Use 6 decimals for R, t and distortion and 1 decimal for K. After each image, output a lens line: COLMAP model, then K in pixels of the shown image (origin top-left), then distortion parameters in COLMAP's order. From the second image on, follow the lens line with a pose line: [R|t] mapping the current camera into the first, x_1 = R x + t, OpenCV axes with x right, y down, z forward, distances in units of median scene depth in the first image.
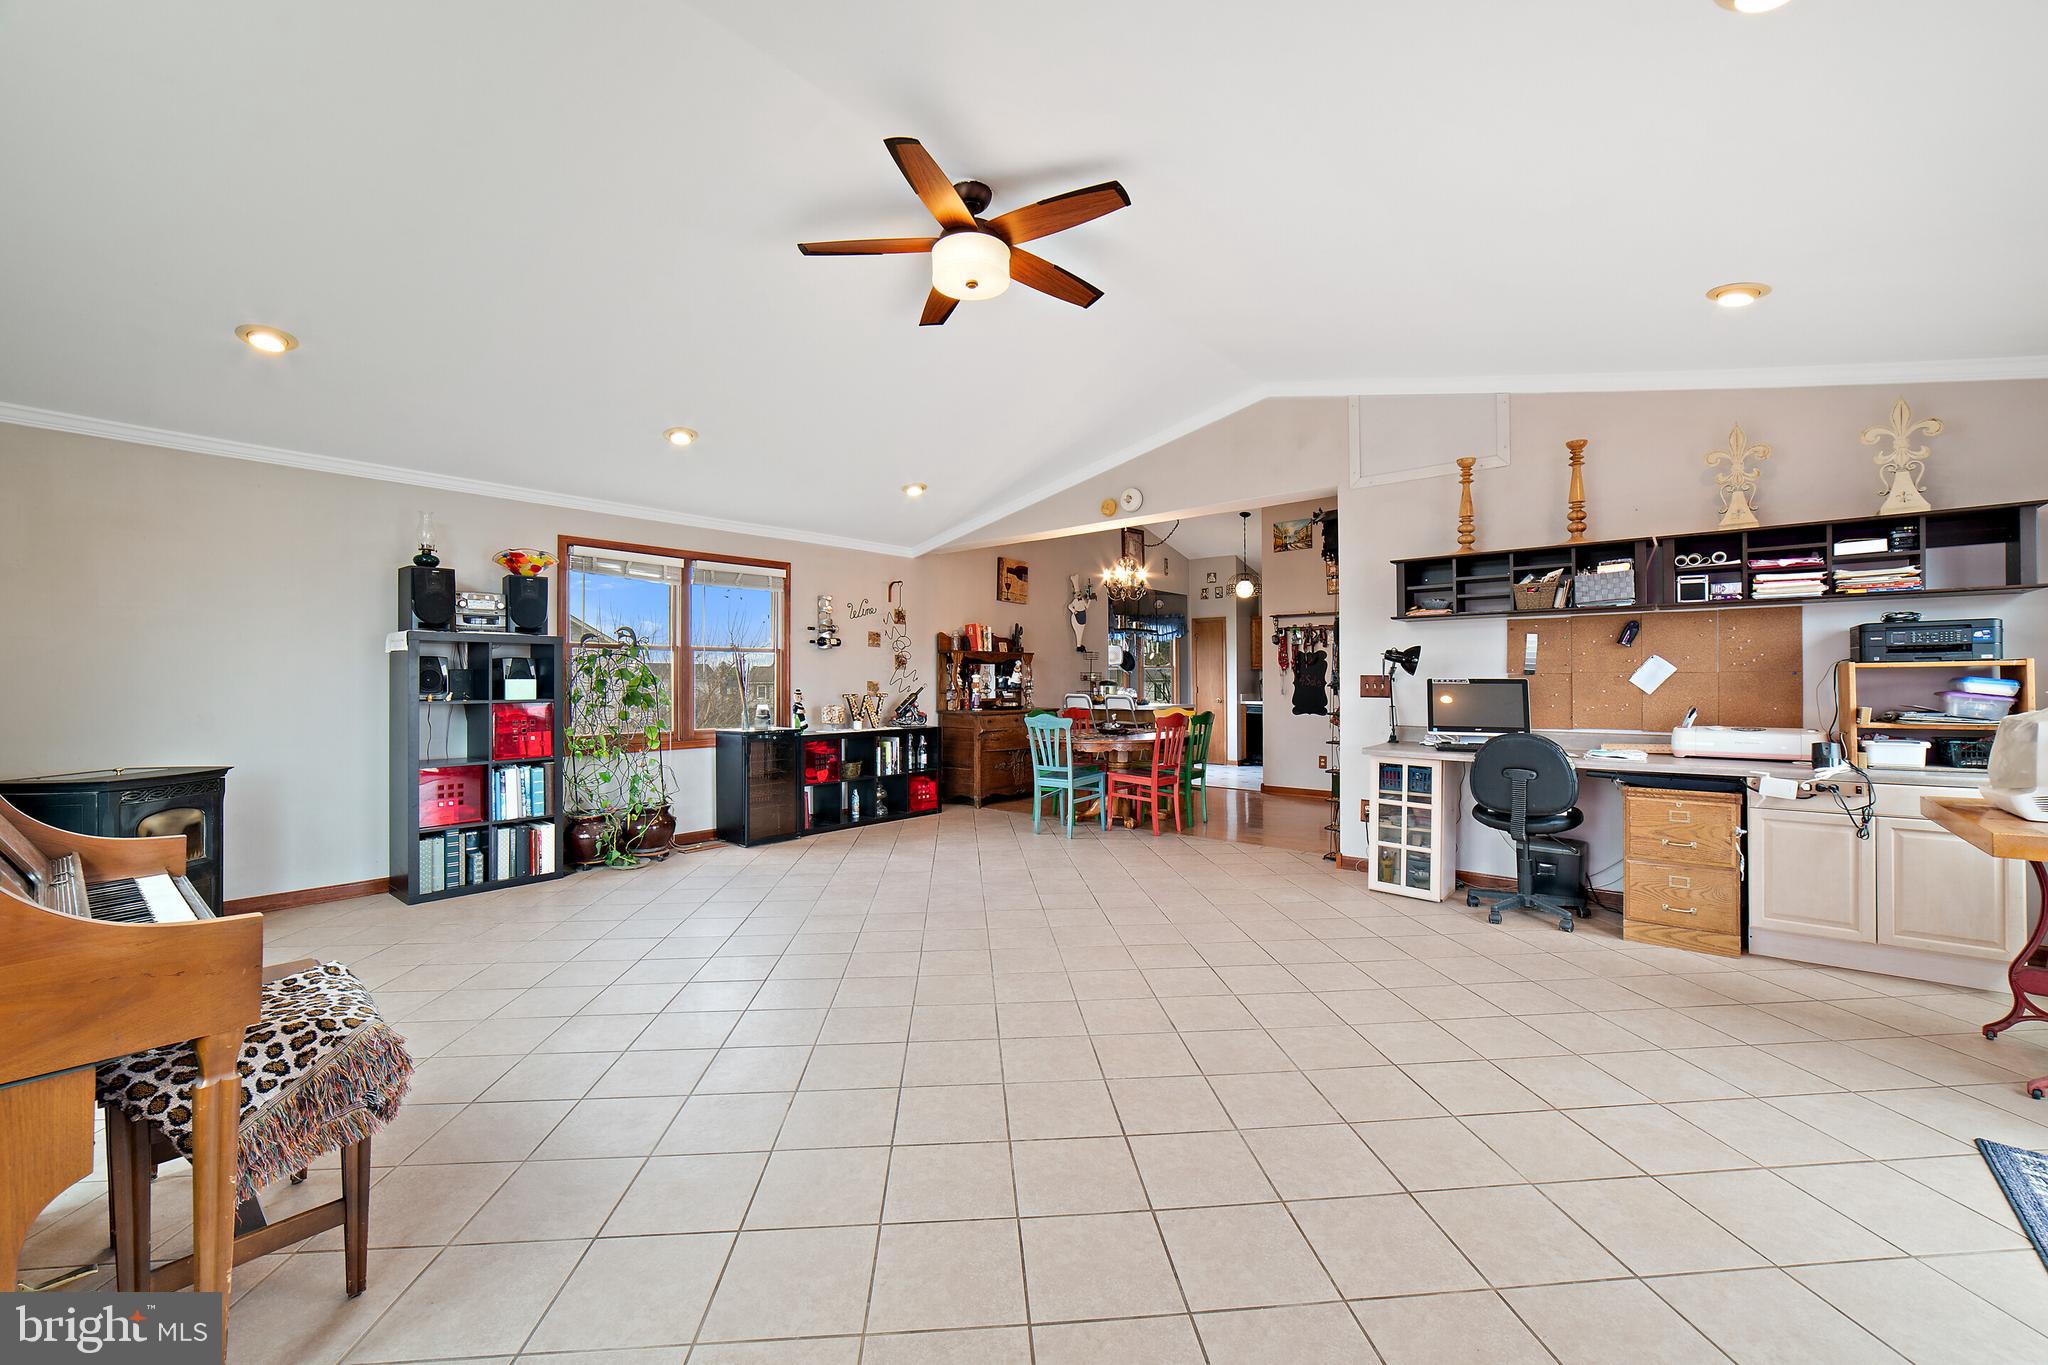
lens RADIAL K [[800.8, 0, 1025.3], [0, 800.8, 676.0], [0, 0, 1]] dist [-0.003117, 0.000499]
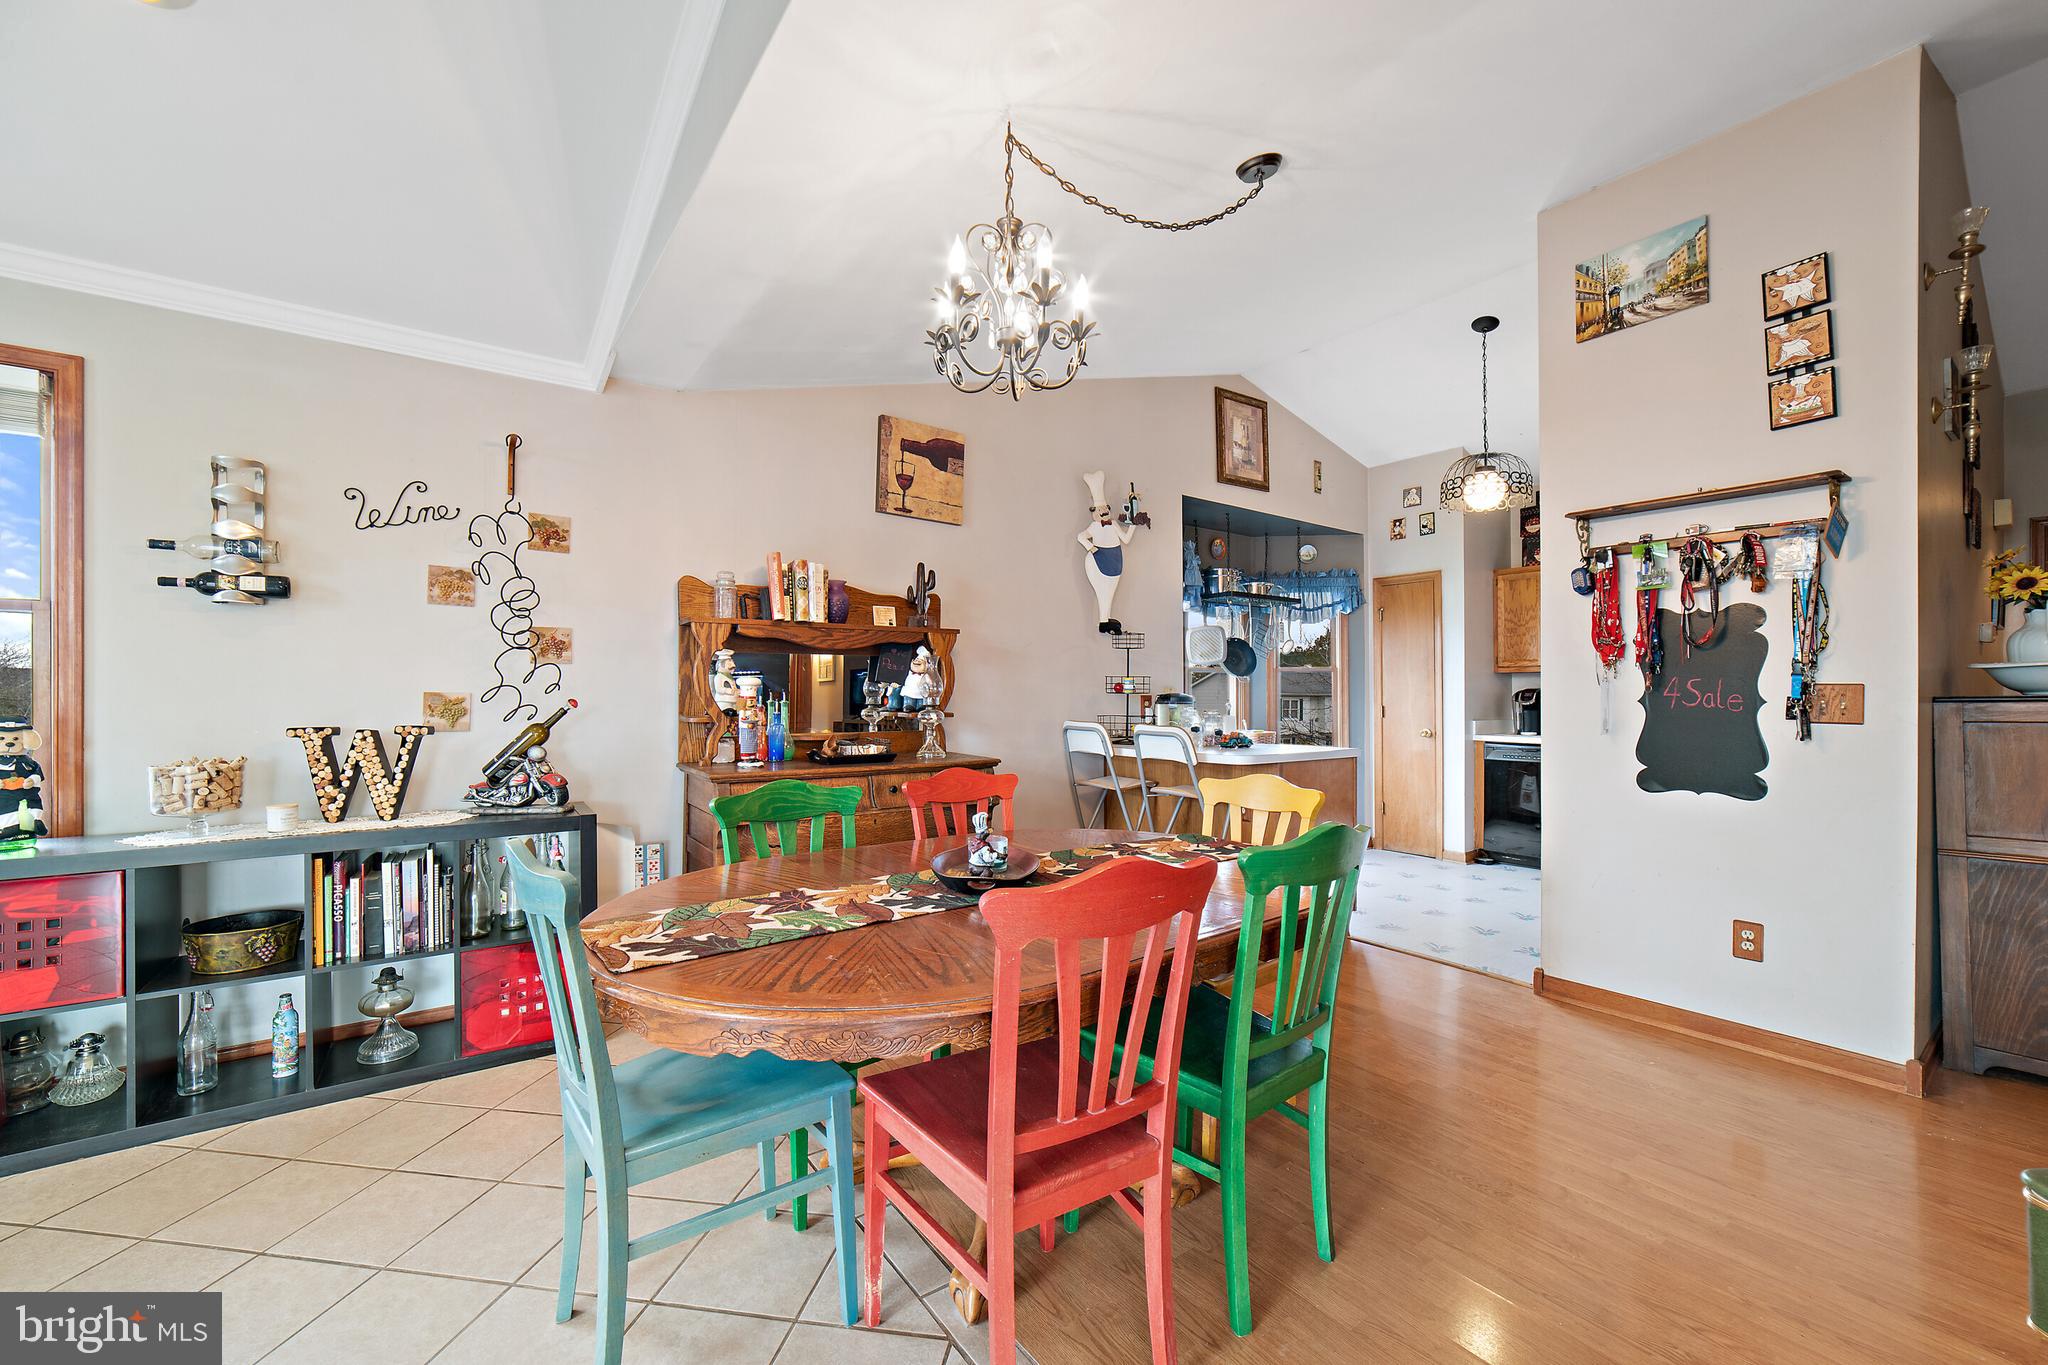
lens RADIAL K [[803.4, 0, 1027.8], [0, 803.4, 698.1], [0, 0, 1]] dist [-0.021953, 0.006470]
pose [[0.971581, 0.002684, -0.236694, 0.179715], [-0.000569, 0.999959, 0.009000, 0.005451], [0.236708, -0.008609, 0.971543, 0.690813]]
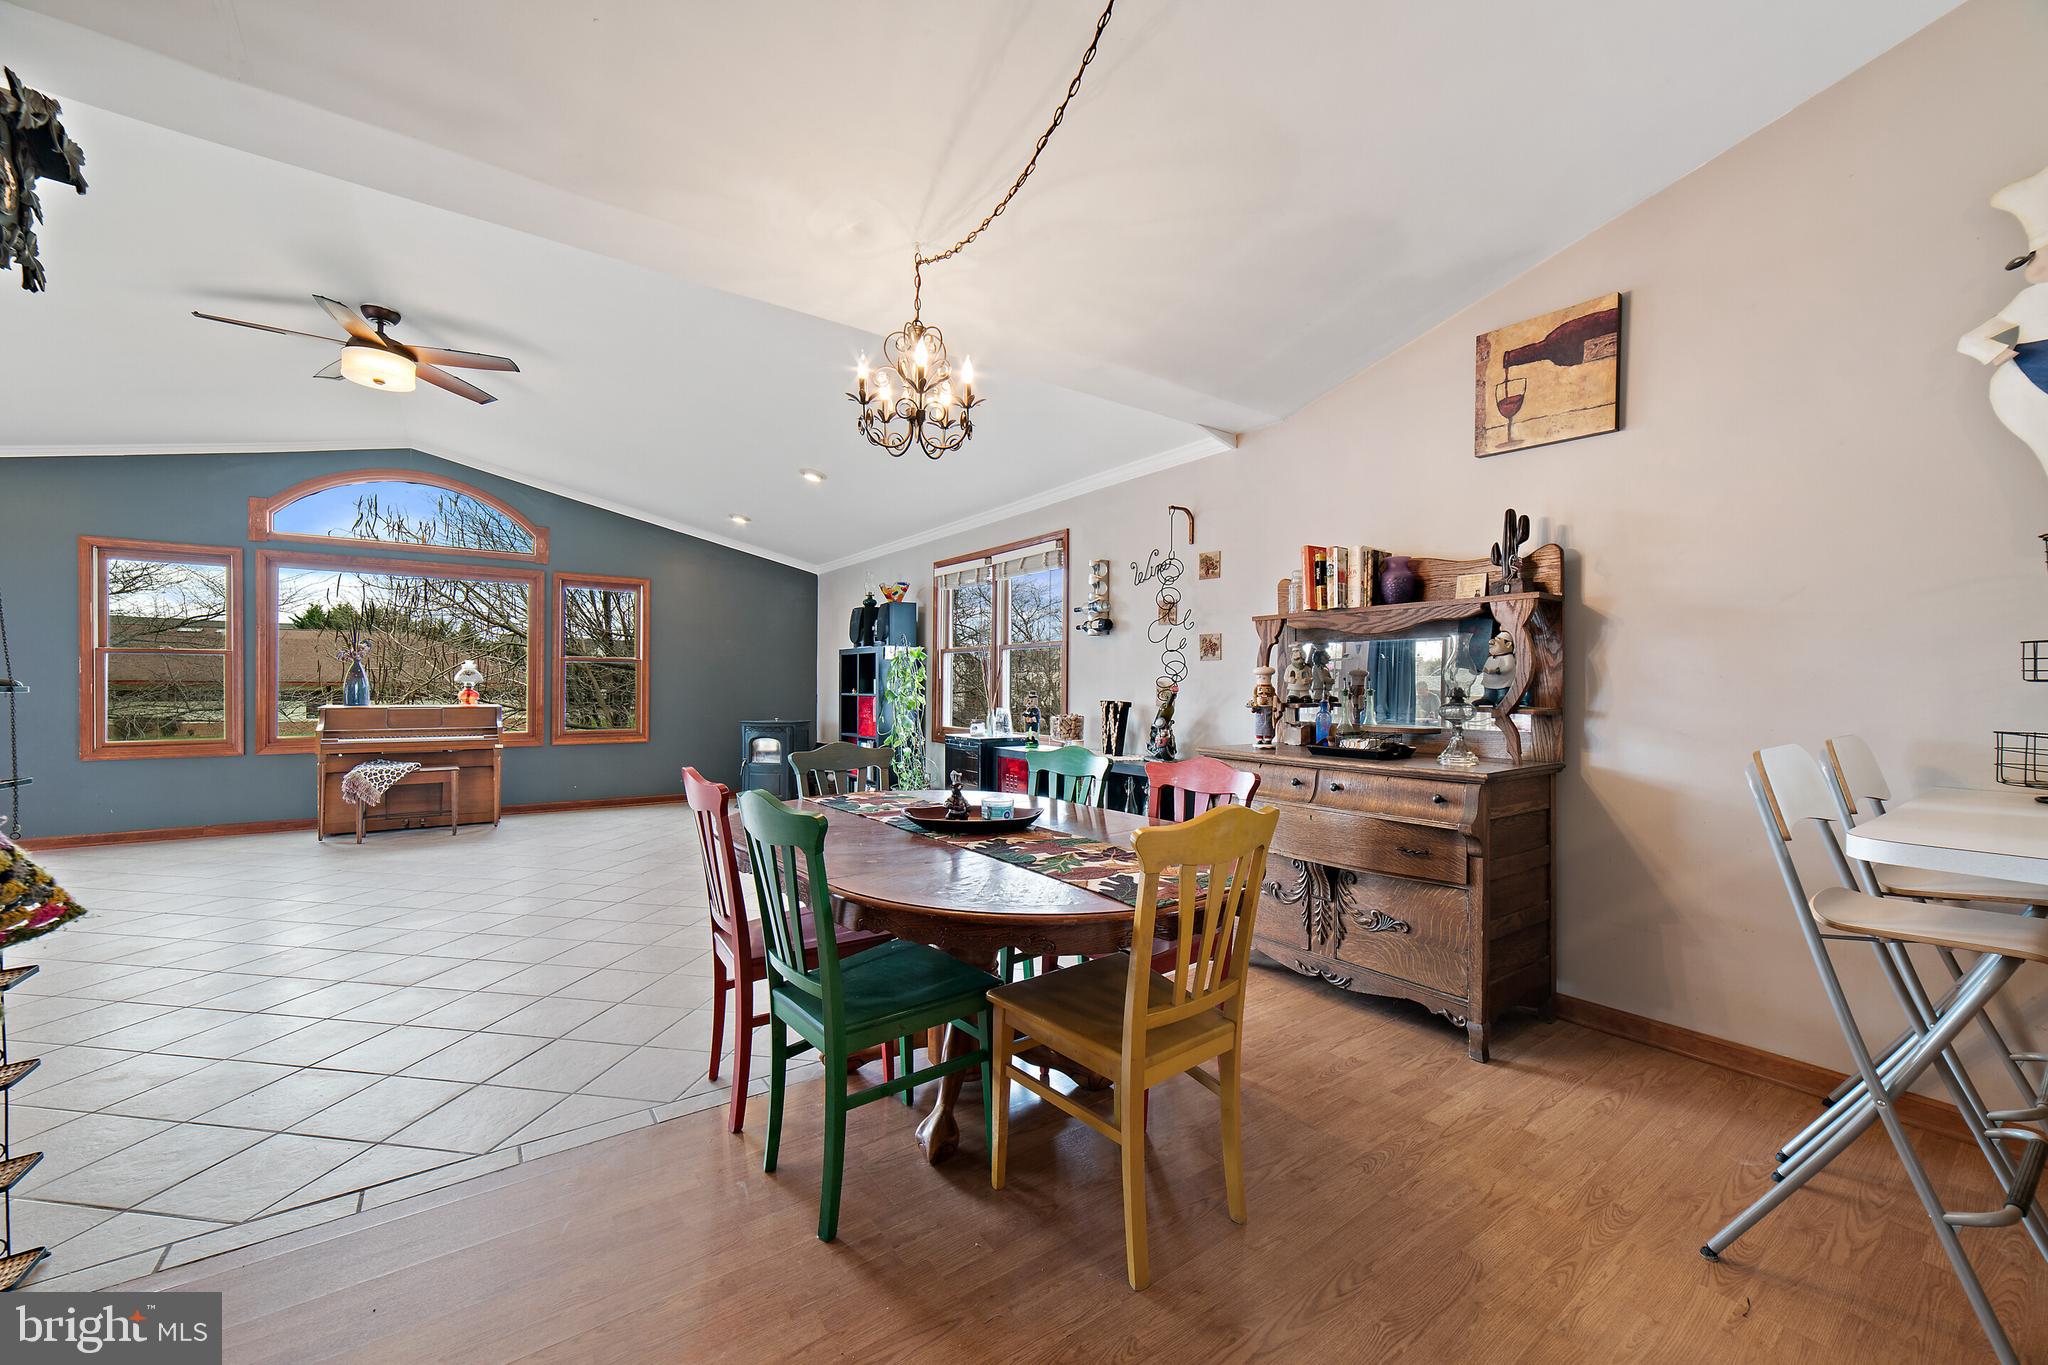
lens RADIAL K [[807.0, 0, 1024.0], [0, 807.0, 682.5], [0, 0, 1]] dist [0.000368, 0.000304]
pose [[-0.245966, -0.002427, -0.969276, 0.432353], [-0.000770, 0.999997, -0.002308, 0.008599], [0.969278, 0.000179, -0.245967, 1.049886]]
